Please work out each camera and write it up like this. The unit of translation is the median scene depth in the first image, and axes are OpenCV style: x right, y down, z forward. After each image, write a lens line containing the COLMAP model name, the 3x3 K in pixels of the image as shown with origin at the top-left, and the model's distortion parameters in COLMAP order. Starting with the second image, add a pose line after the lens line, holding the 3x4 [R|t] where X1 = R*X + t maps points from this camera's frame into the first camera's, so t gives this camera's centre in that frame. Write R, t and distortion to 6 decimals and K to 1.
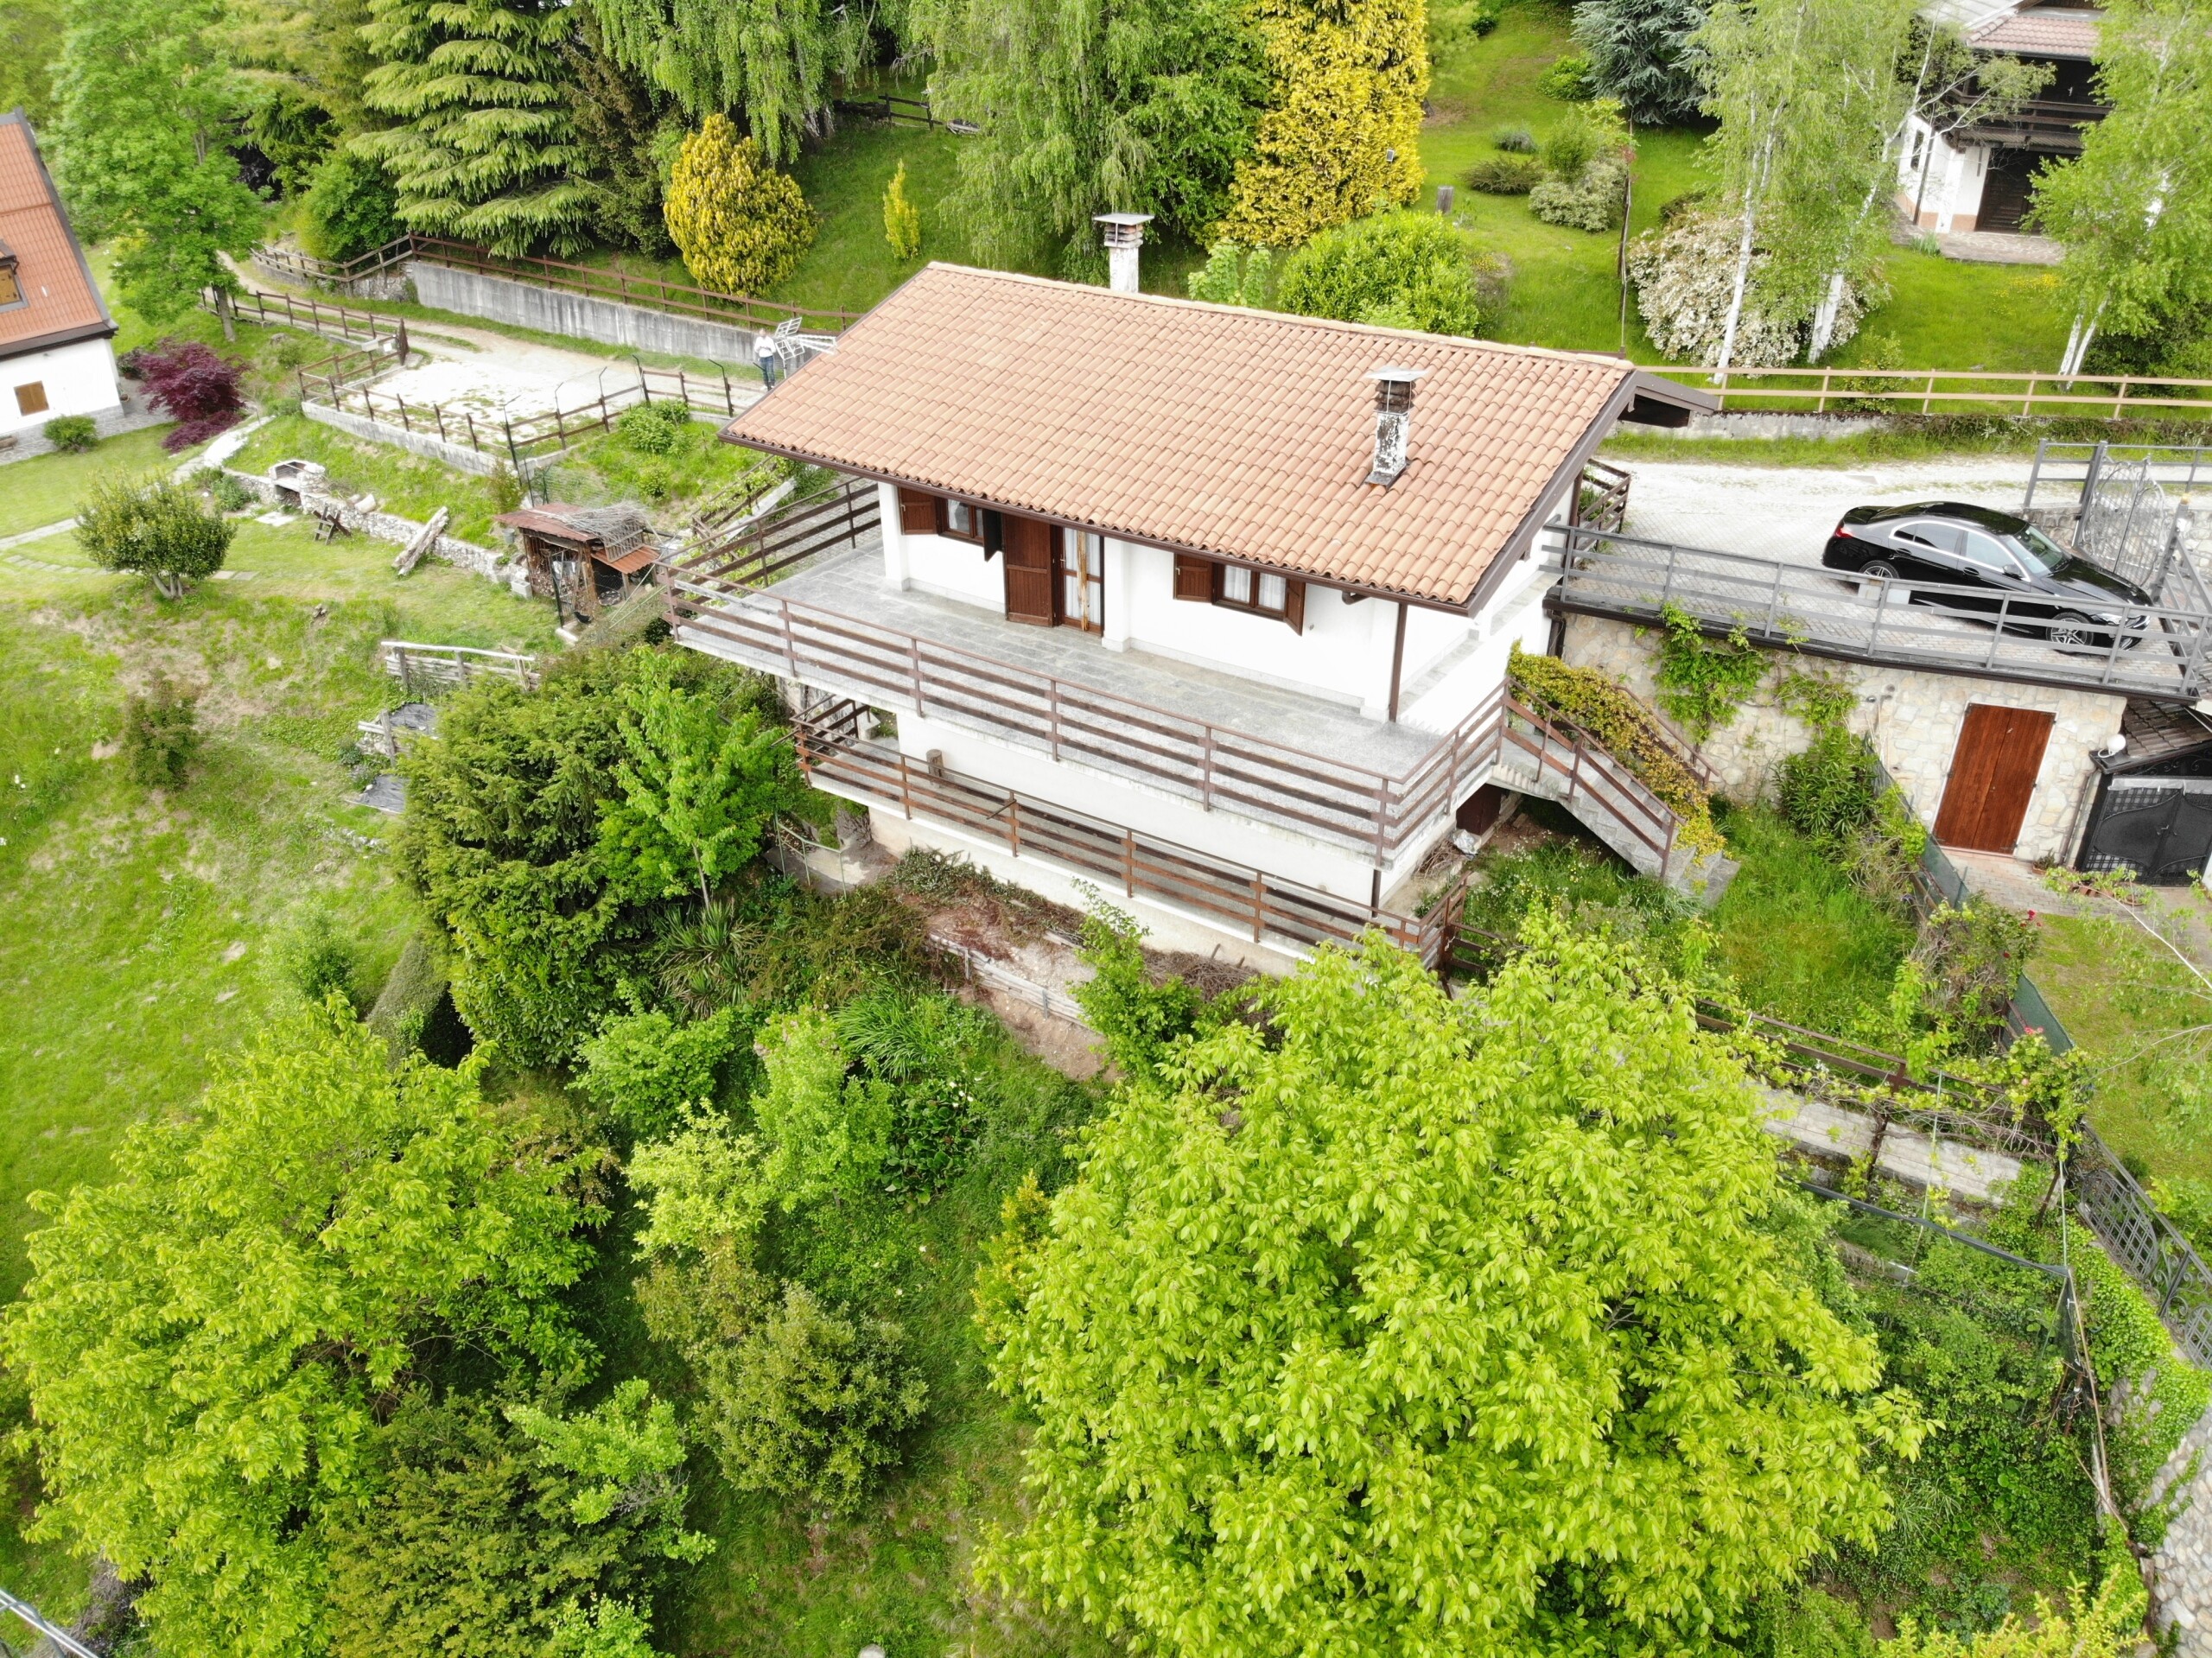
lens RADIAL K [[1635.9, 0, 1108.8], [0, 1635.9, 822.4], [0, 0, 1]] dist [0.027366, -0.131723]
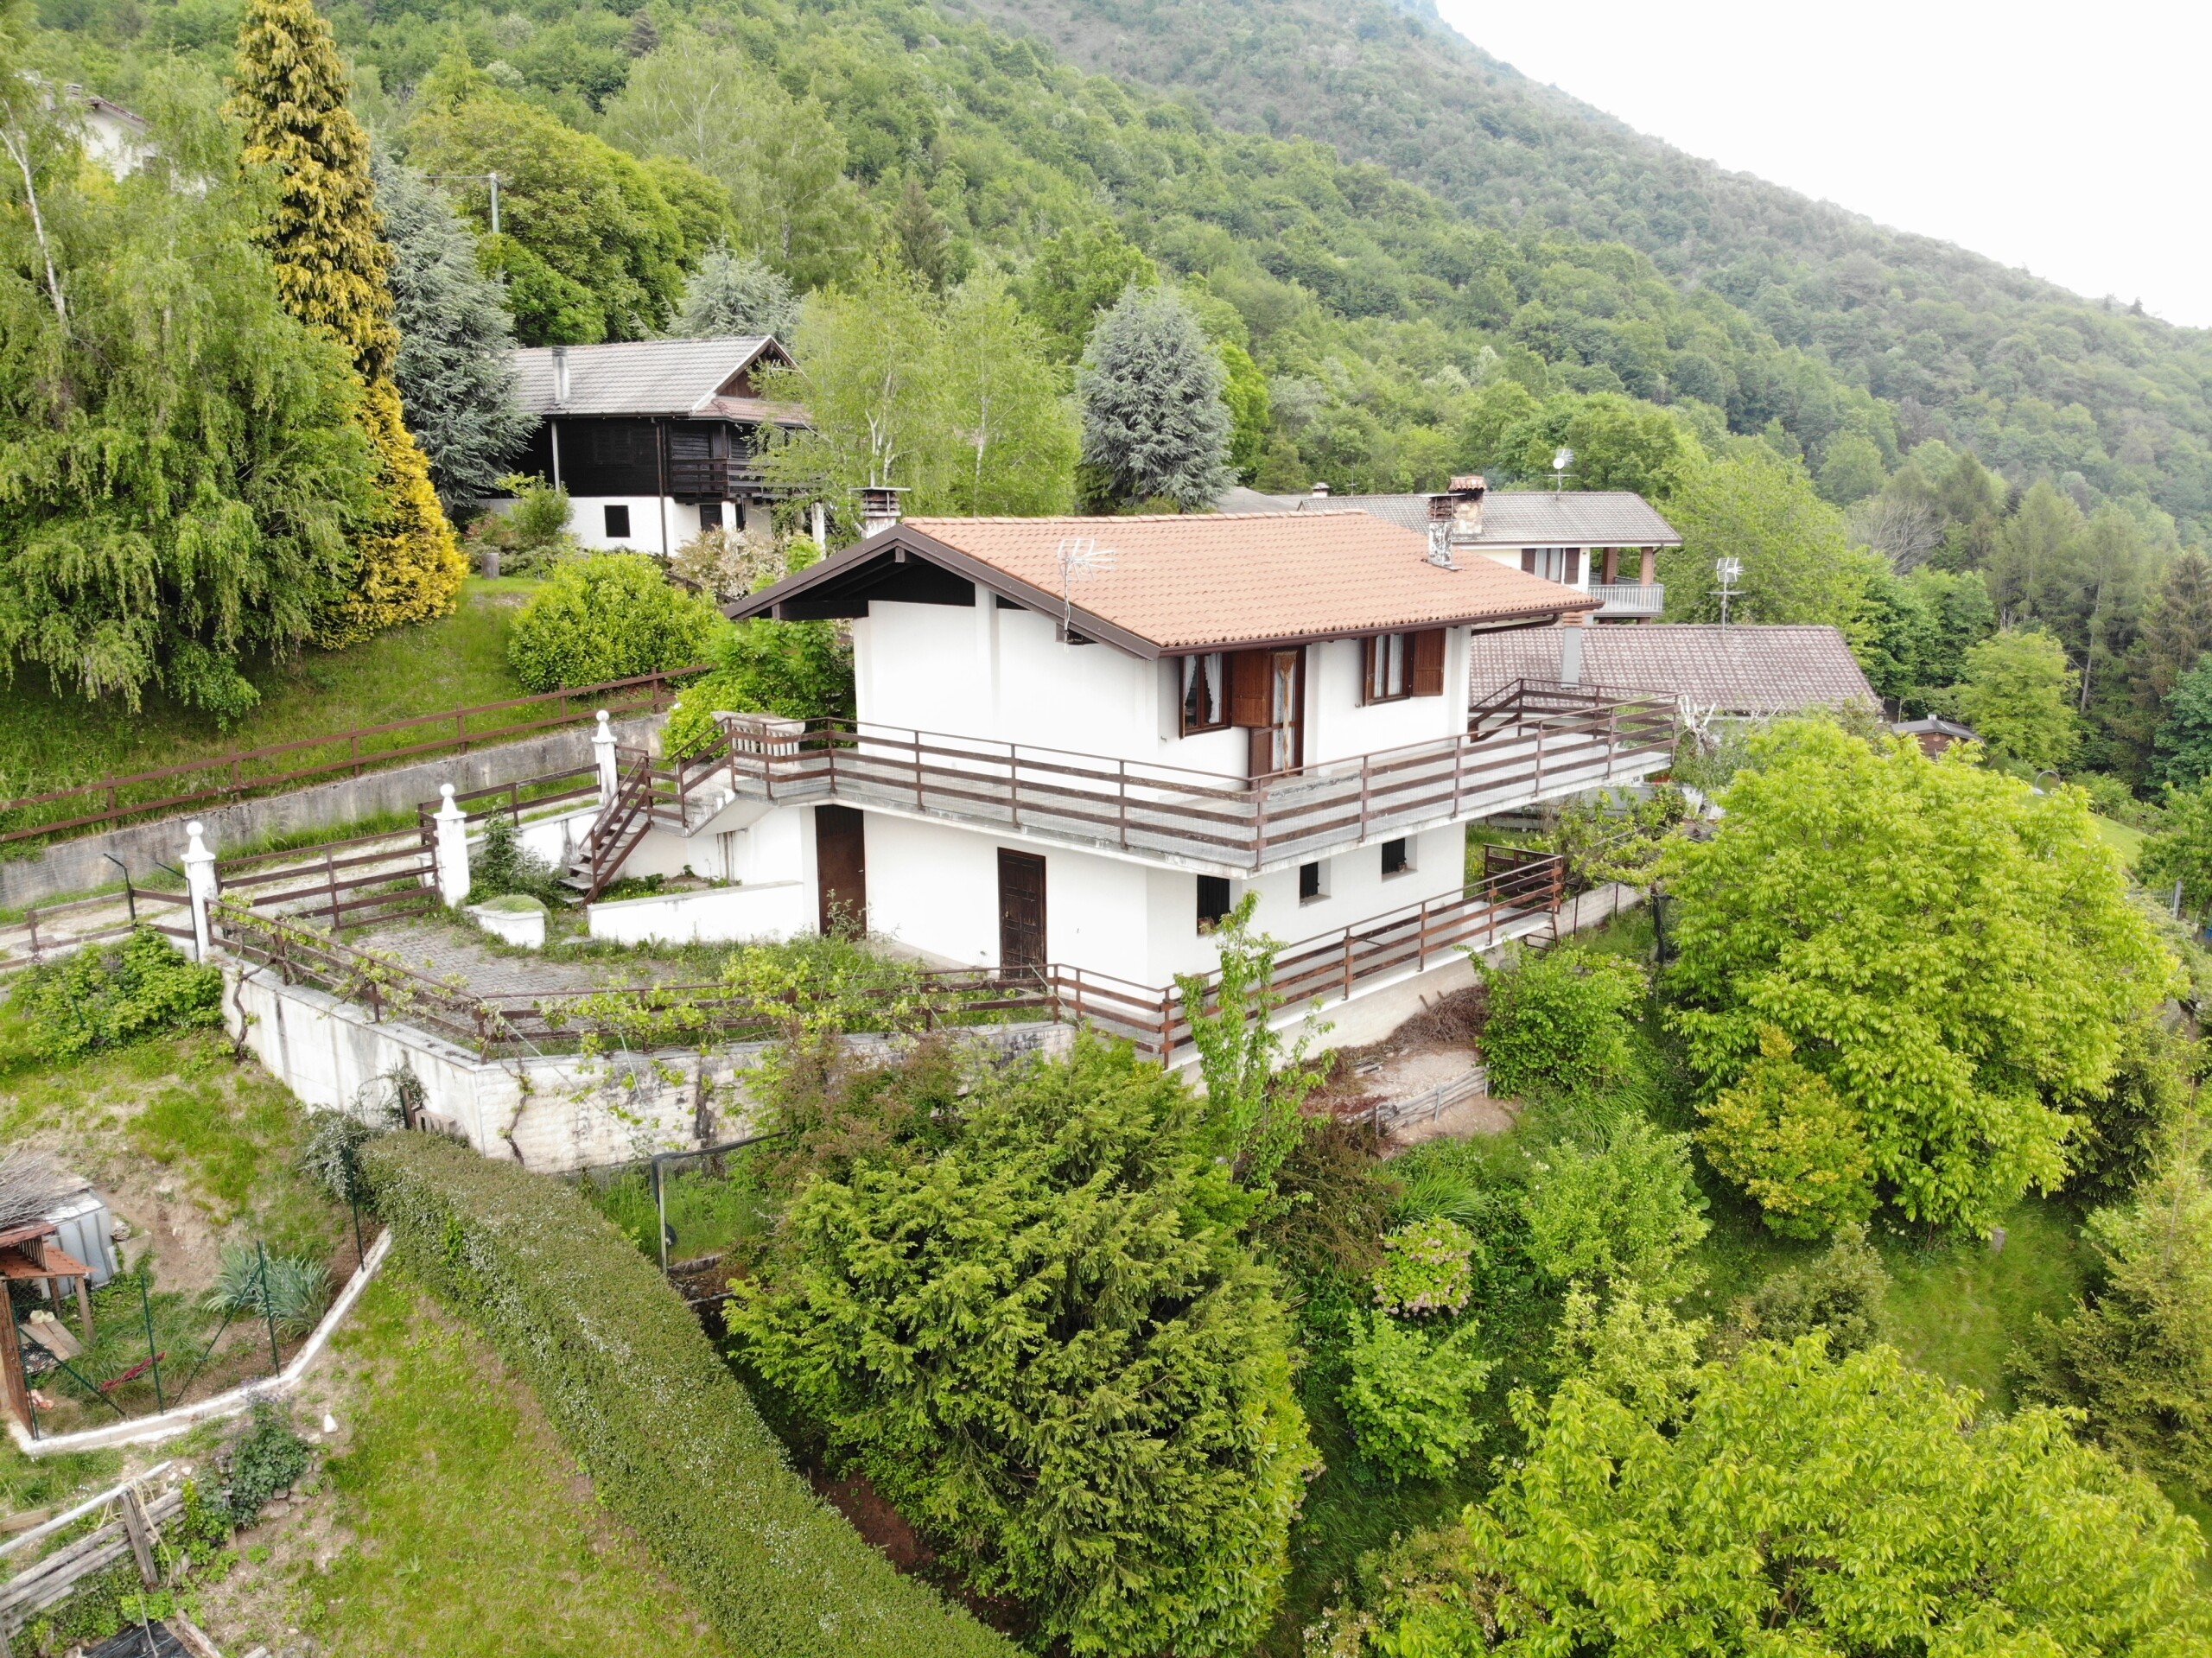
lens RADIAL K [[1628.2, 0, 1109.7], [0, 1628.2, 823.8], [0, 0, 1]] dist [0.057613, -0.179974]
pose [[0.166860, -0.189228, 0.967652, -0.970218], [0.503857, 0.859954, 0.081284, -0.214567], [-0.847518, 0.473995, 0.238836, 0.776516]]
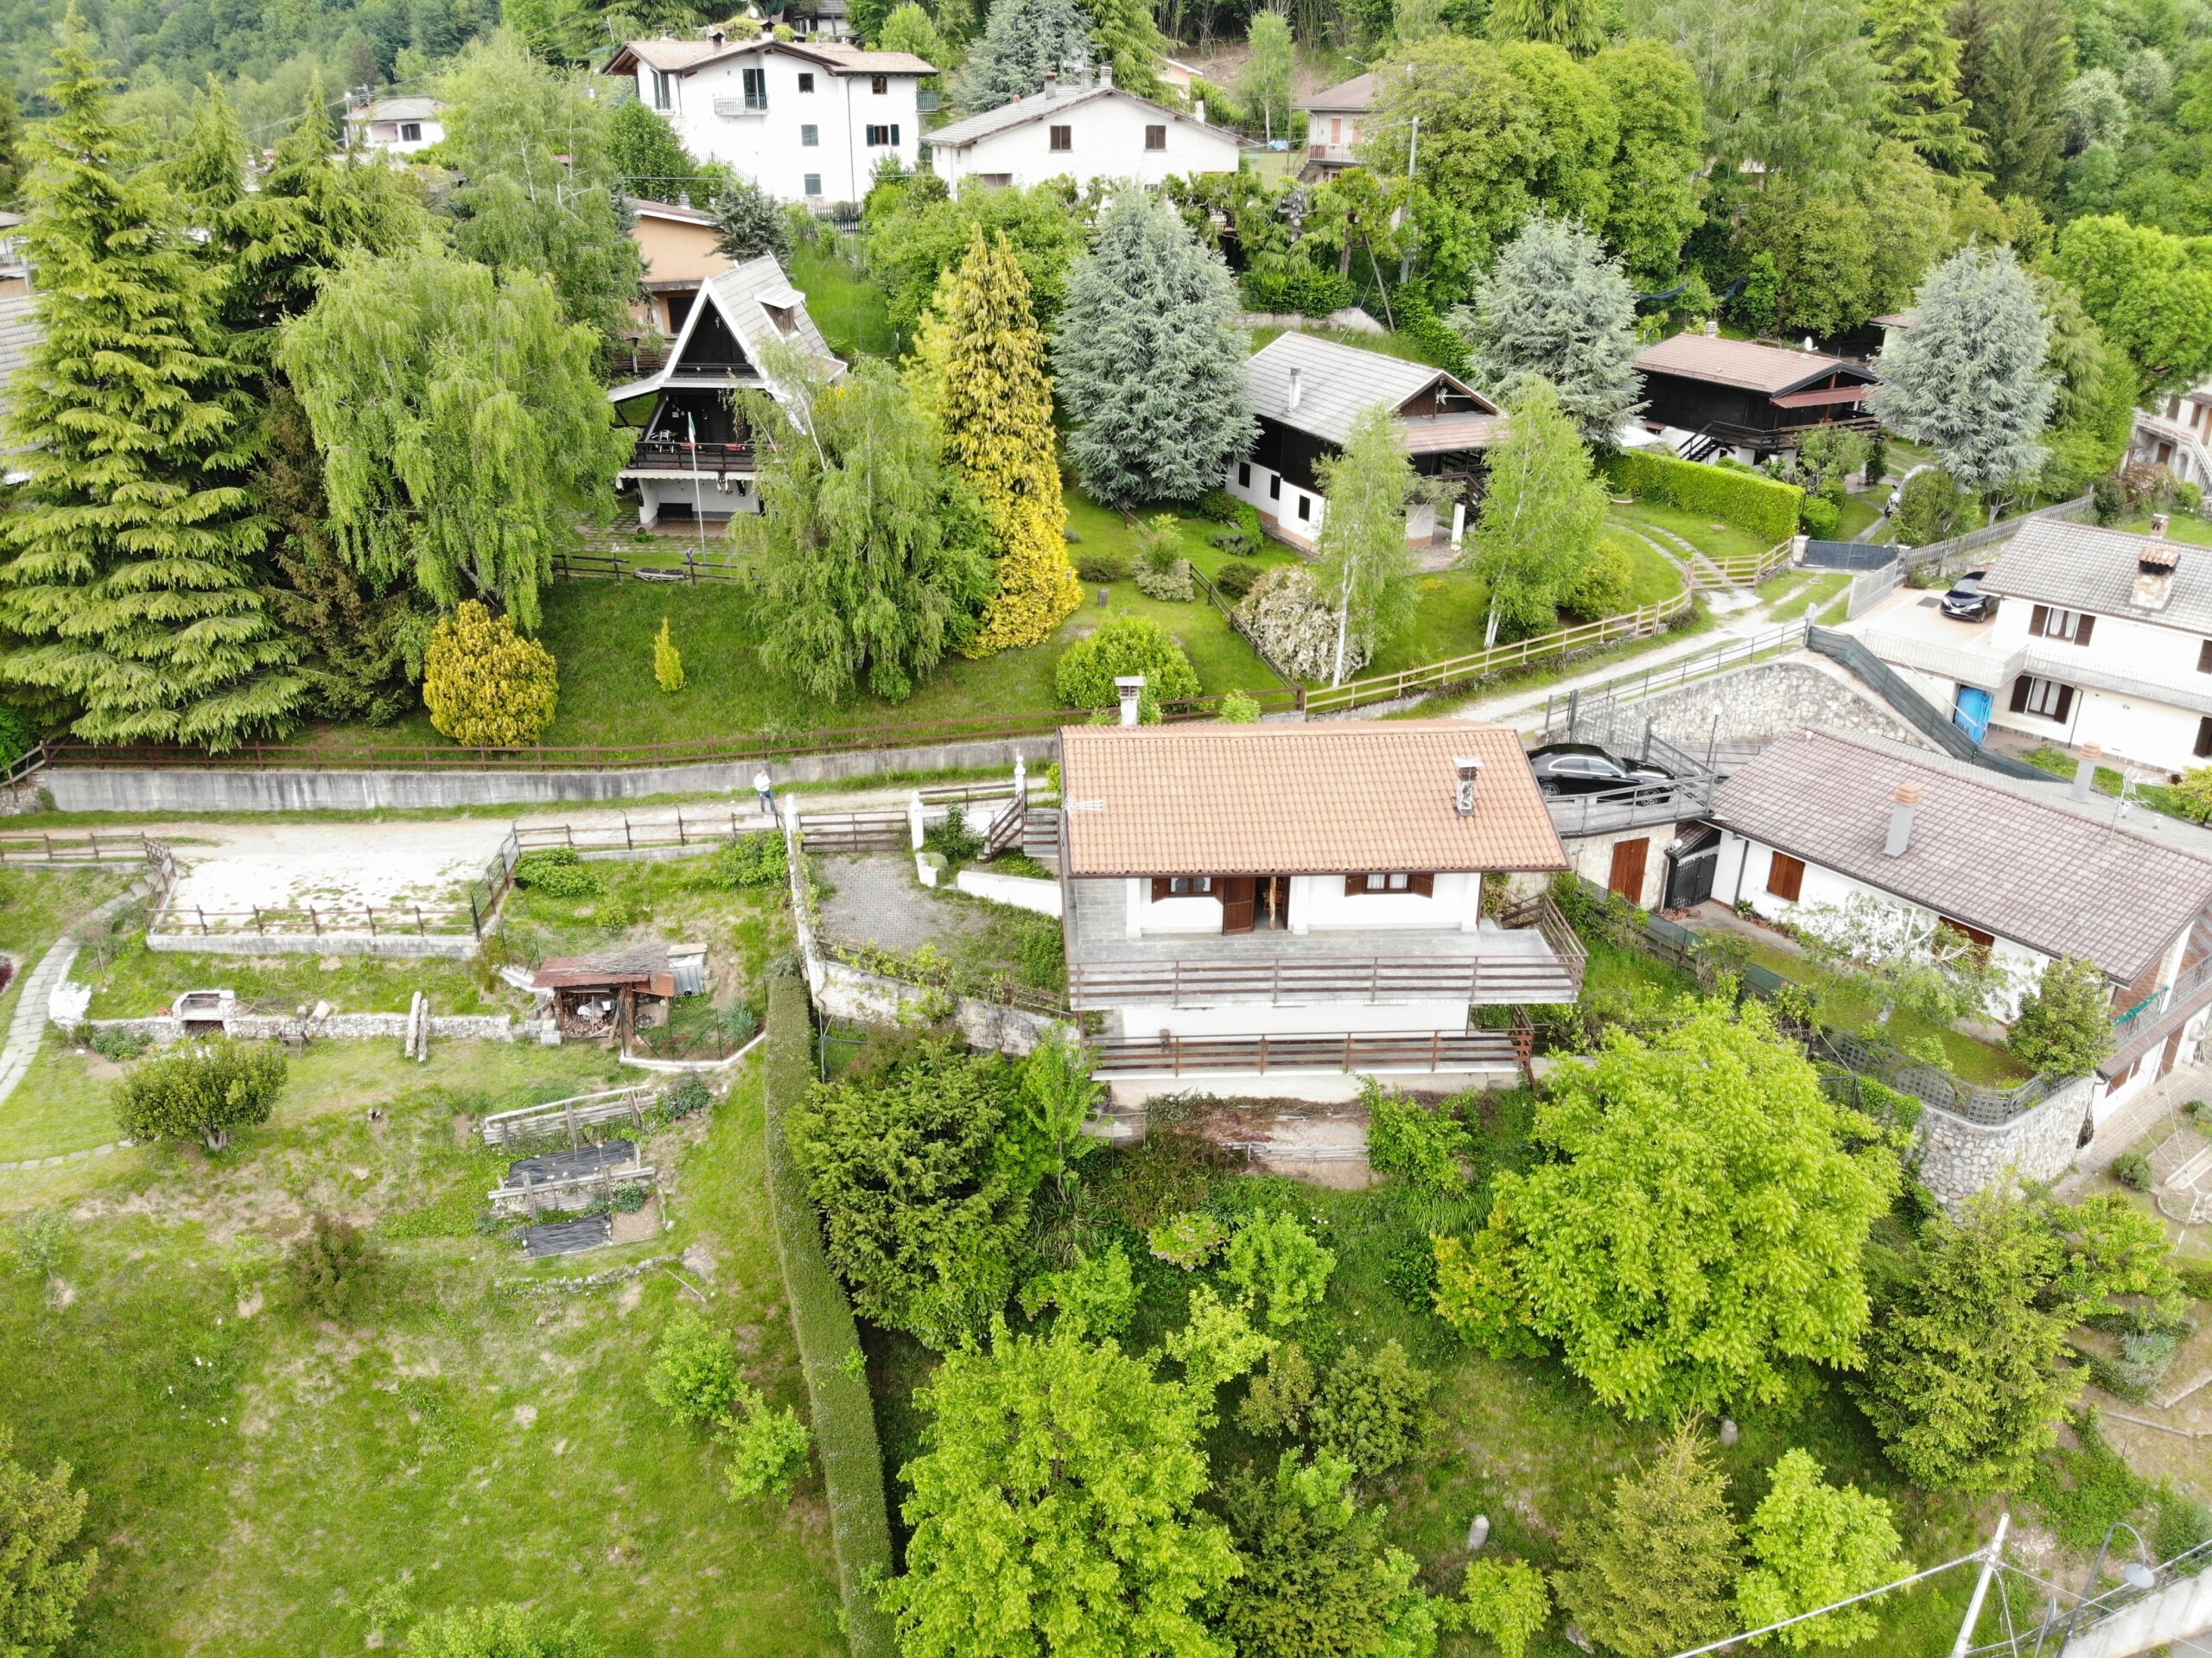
lens RADIAL K [[1603.5, 0, 1106.0], [0, 1603.5, 829.0], [0, 0, 1]] dist [0.169368, -0.417511]
pose [[0.799736, -0.239133, 0.550671, -0.943168], [0.295800, 0.955135, -0.014815, -0.220267], [-0.522422, 0.174736, 0.834591, -0.284063]]
